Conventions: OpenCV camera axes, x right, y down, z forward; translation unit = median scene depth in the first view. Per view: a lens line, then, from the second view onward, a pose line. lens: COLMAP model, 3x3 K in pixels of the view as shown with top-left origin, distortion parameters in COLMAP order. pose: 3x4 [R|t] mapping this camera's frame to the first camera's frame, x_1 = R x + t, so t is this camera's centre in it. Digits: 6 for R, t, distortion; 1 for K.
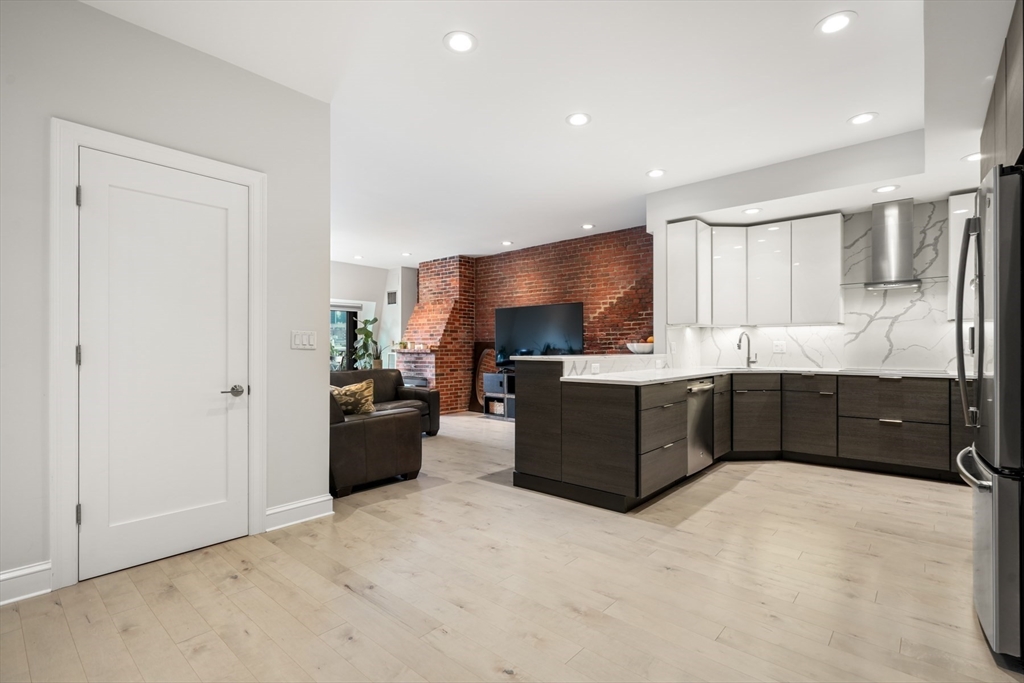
lens RADIAL K [[464.8, 0, 514.0], [0, 464.8, 346.4], [0, 0, 1]] dist [-0.000407, -0.000322]
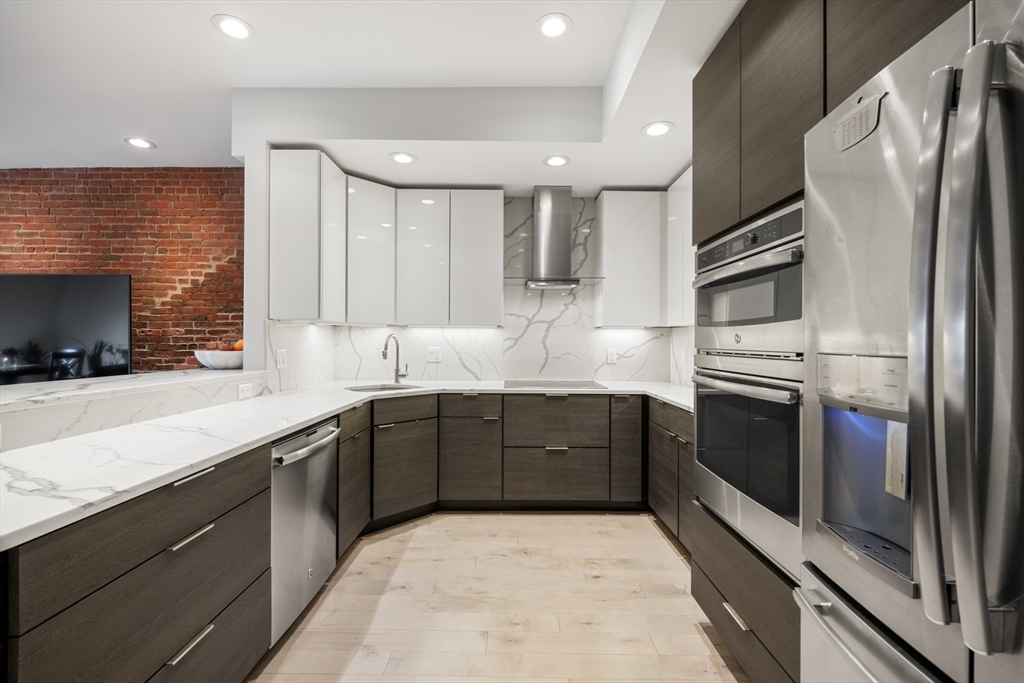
lens RADIAL K [[445.5, 0, 515.4], [0, 445.5, 344.1], [0, 0, 1]] dist [-0.000298, -0.000403]
pose [[0.750147, 0.003310, 0.661263, 0.133324], [-0.007059, 0.999971, 0.003002, -0.013929], [-0.661234, -0.006920, 0.750148, 0.259476]]
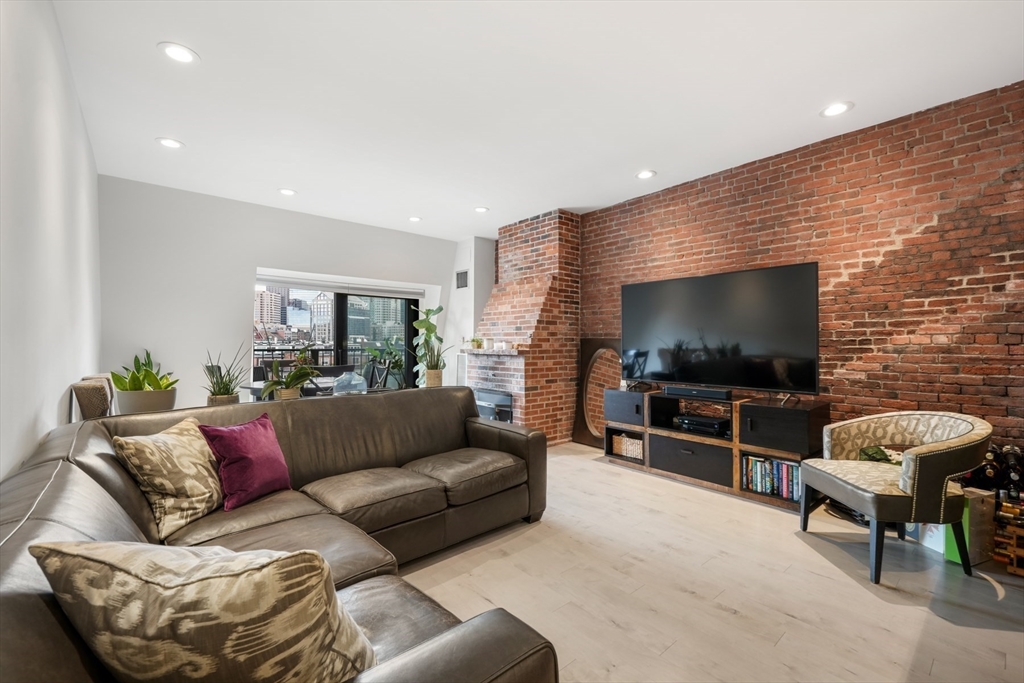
lens RADIAL K [[445.5, 0, 515.4], [0, 445.5, 344.1], [0, 0, 1]] dist [-0.000298, -0.000403]
pose [[0.989439, 0.002366, -0.144930, -0.106613], [-0.001897, 0.999993, 0.003374, -0.004634], [0.144936, -0.003064, 0.989436, 0.438409]]
